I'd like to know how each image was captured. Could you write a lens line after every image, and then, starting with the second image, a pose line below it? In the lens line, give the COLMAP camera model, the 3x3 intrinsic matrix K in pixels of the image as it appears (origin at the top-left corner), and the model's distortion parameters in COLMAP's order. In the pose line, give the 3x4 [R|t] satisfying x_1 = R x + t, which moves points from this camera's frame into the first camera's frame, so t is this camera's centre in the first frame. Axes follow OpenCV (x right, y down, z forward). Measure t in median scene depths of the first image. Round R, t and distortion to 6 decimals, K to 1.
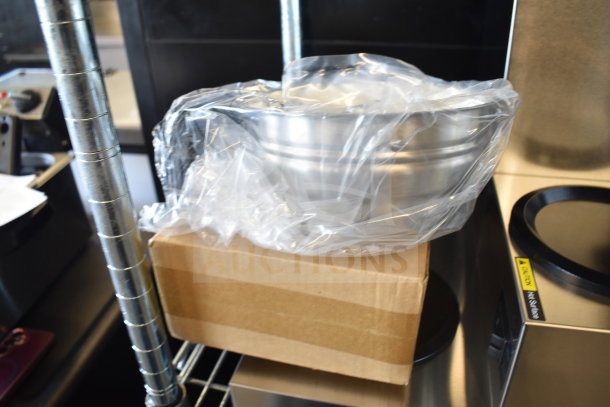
lens RADIAL K [[459.8, 0, 305.0], [0, 459.8, 203.5], [0, 0, 1]] dist [-0.119310, 0.001171]
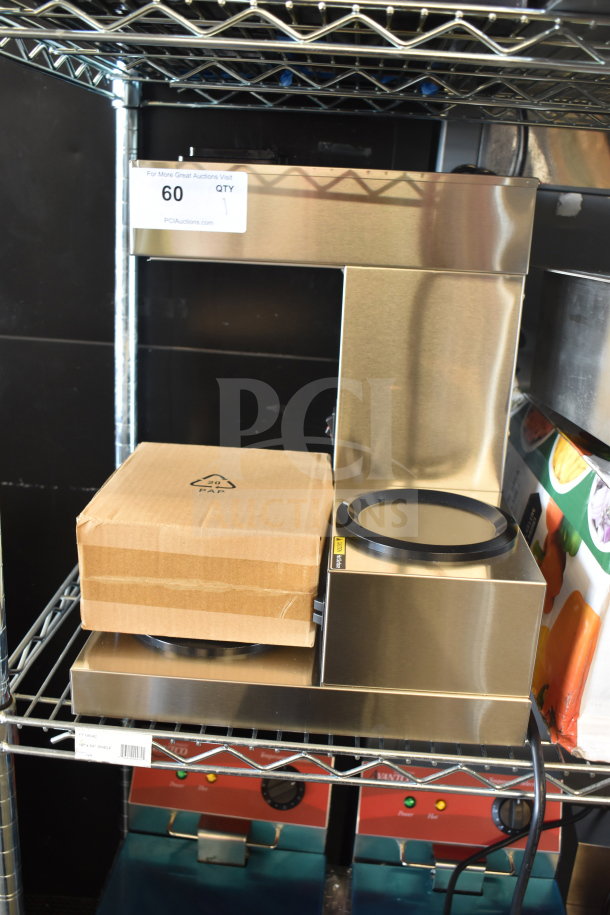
lens RADIAL K [[894.5, 0, 305.0], [0, 894.5, 457.5], [0, 0, 1]] dist [-0.001715, -0.225931]
pose [[0.977028, 0.030839, 0.210868, -0.101714], [0.015219, 0.976851, -0.213378, 0.423635], [-0.212567, 0.211685, 0.953942, -1.270981]]
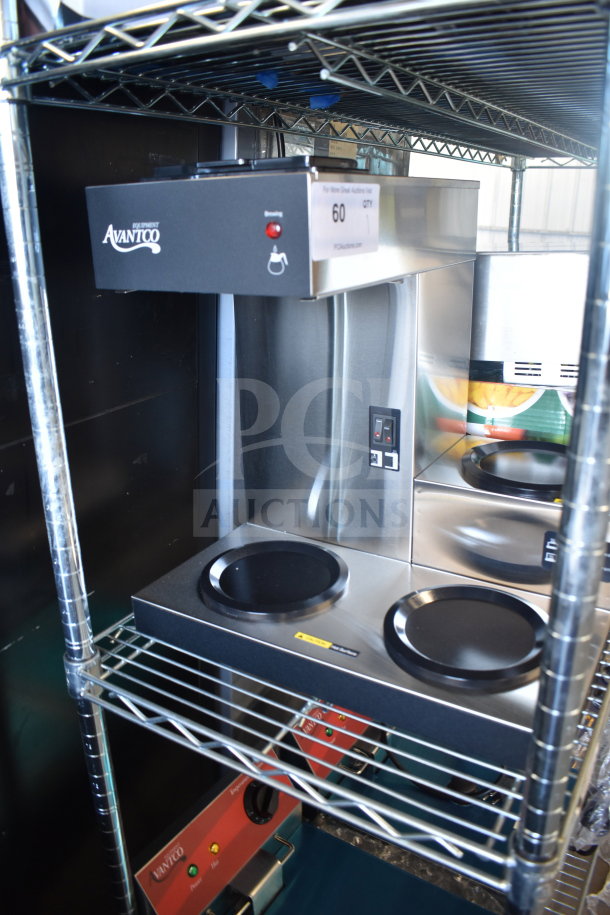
lens RADIAL K [[703.8, 0, 305.0], [0, 703.8, 457.5], [0, 0, 1]] dist [-0.088819, 0.000985]
pose [[0.293286, -0.288291, 0.911522, -1.653009], [0.467676, 0.874842, 0.126214, -0.616363], [-0.833824, 0.389280, 0.391406, 0.752688]]
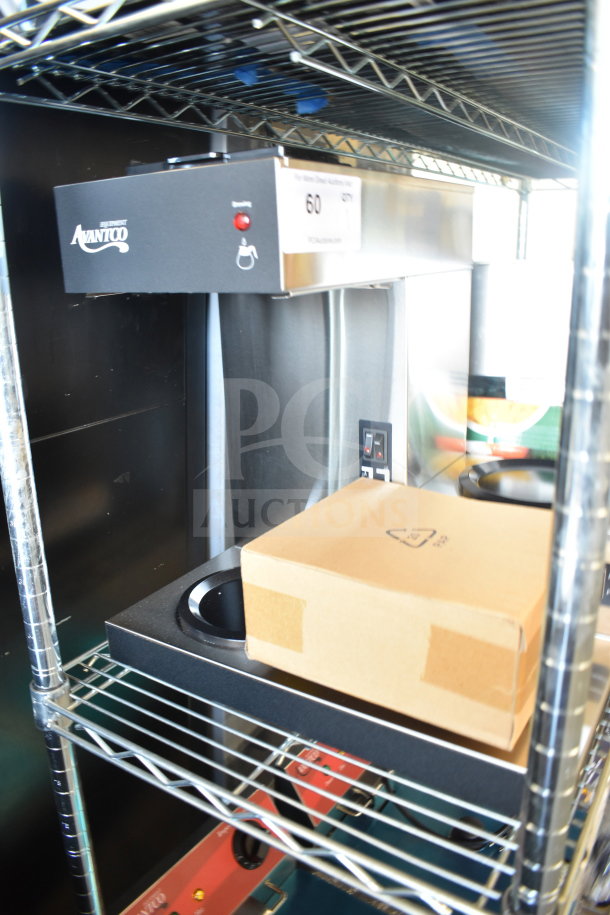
lens RADIAL K [[697.7, 0, 305.0], [0, 697.7, 457.5], [0, 0, 1]] dist [-0.084555, 0.000220]
pose [[0.317873, -0.241647, 0.916823, -1.497737], [0.469654, 0.880139, 0.069144, -0.498296], [-0.823639, 0.408611, 0.393262, 0.750406]]
